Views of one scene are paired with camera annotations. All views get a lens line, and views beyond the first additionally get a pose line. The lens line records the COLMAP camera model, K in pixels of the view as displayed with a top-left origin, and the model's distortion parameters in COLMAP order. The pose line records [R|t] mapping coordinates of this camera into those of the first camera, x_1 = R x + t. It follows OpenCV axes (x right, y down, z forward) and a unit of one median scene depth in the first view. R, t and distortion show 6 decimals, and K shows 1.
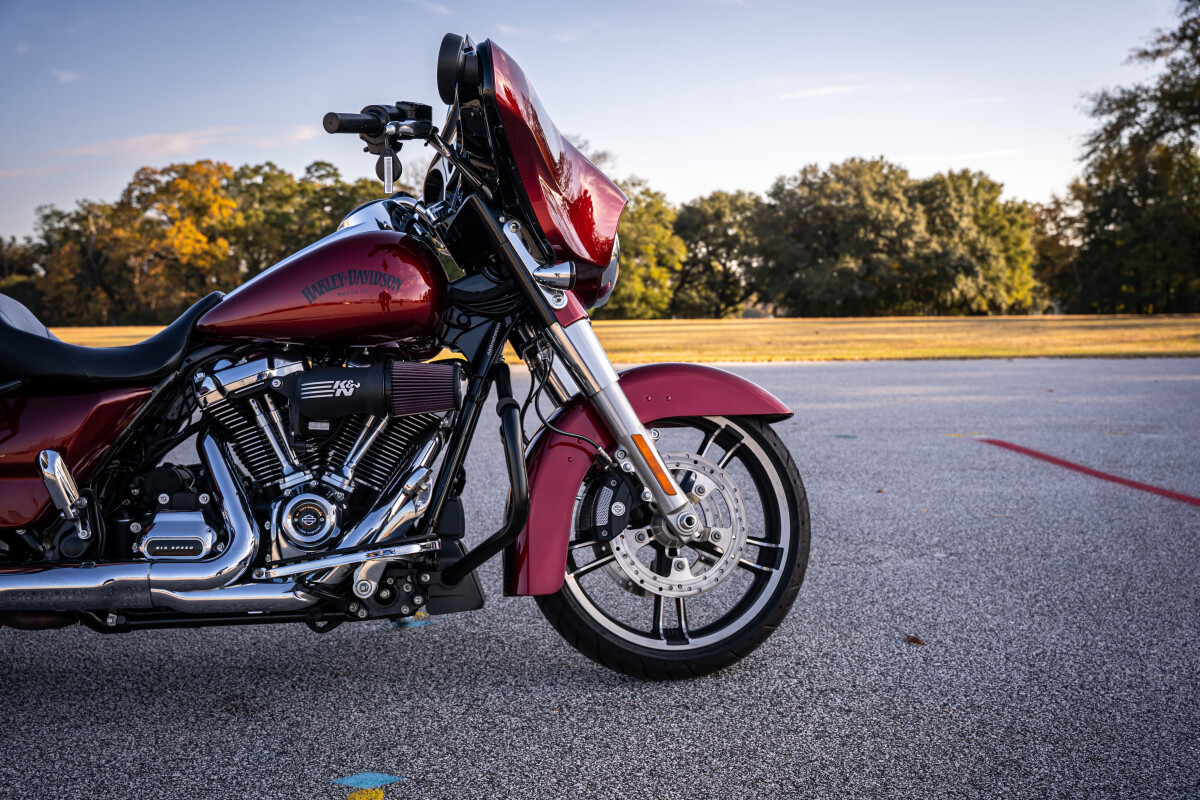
lens RADIAL K [[1189.5, 0, 611.9], [0, 1189.5, 402.3], [0, 0, 1]] dist [-0.034721, 0.000000]
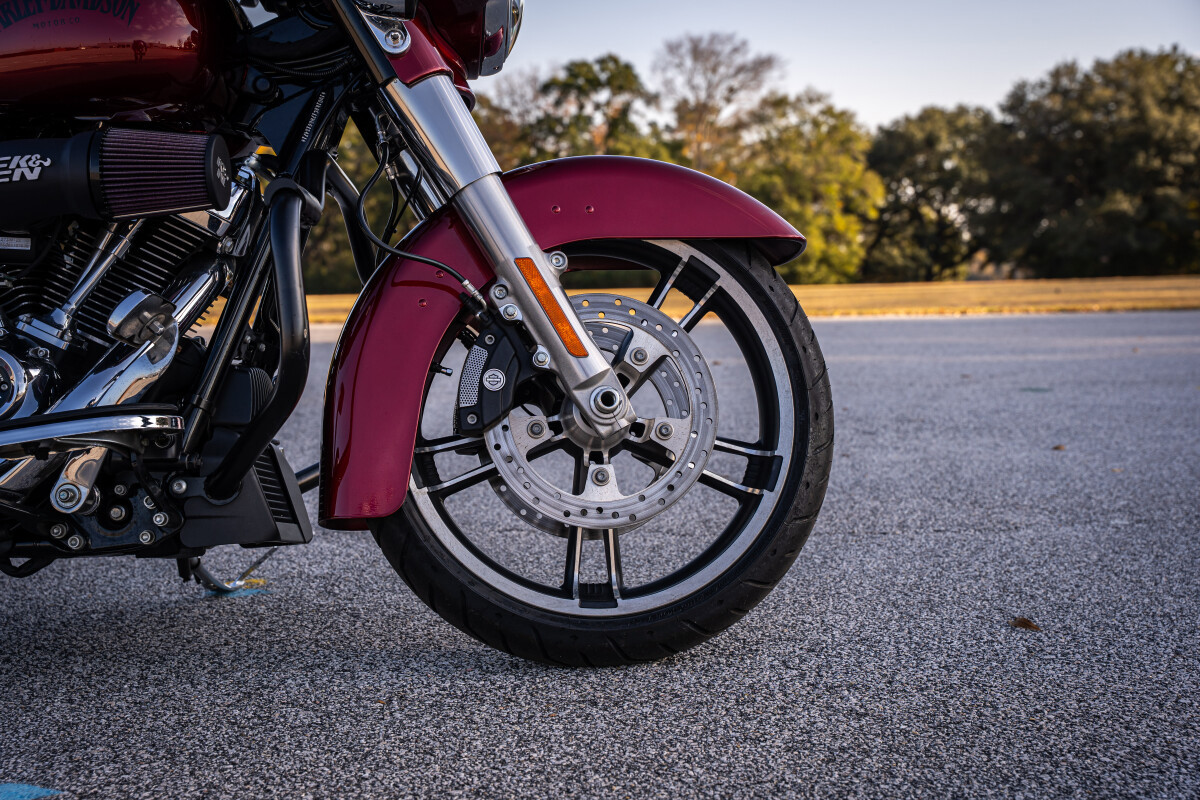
lens RADIAL K [[1624.8, 0, 590.2], [0, 1624.8, 405.1], [0, 0, 1]] dist [0.112230, 0.000000]
pose [[0.993321, 0.002086, -0.115367, 0.149602], [-0.001944, 0.999997, 0.001339, 0.100021], [0.115369, -0.001105, 0.993322, 0.168880]]
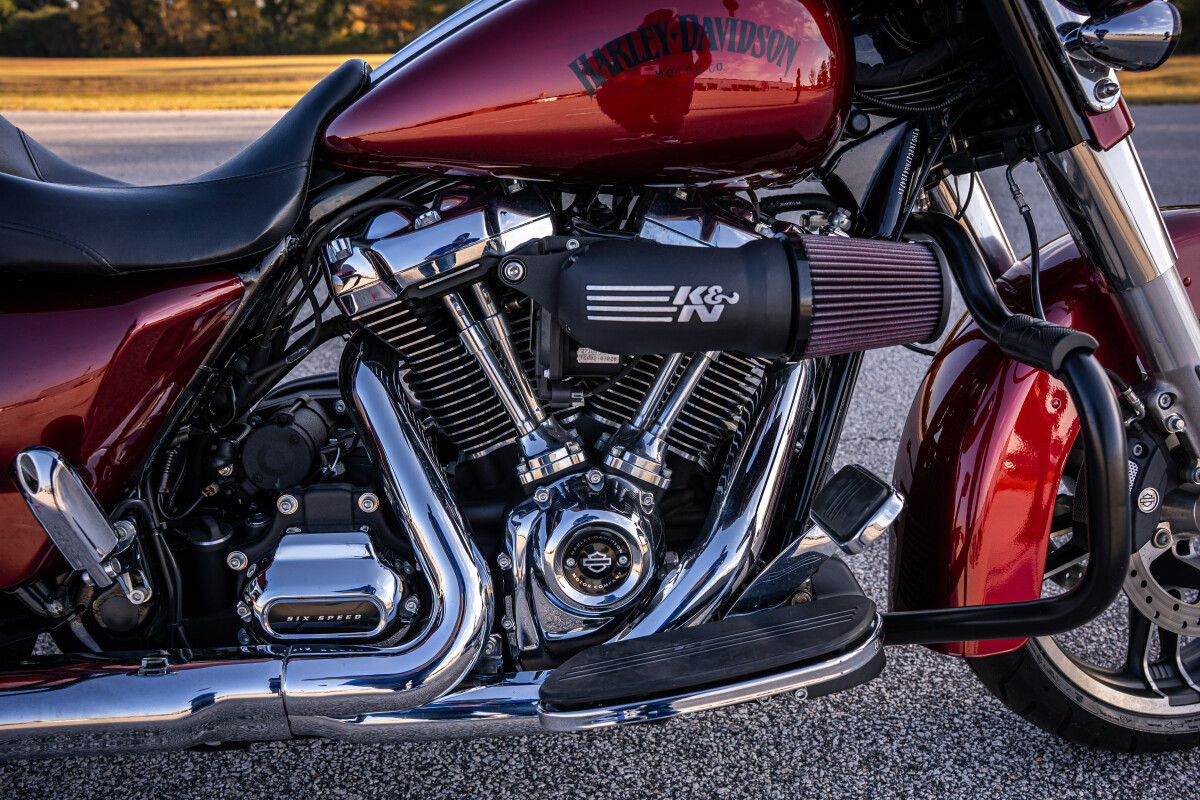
lens RADIAL K [[1011.0, 0, 606.2], [0, 1011.0, 400.4], [0, 0, 1]] dist [-0.108302, 0.095887]
pose [[0.999834, 0.000694, 0.018205, -0.243454], [-0.005501, 0.964142, 0.265330, -0.069038], [-0.017368, -0.265386, 0.963986, 0.582201]]
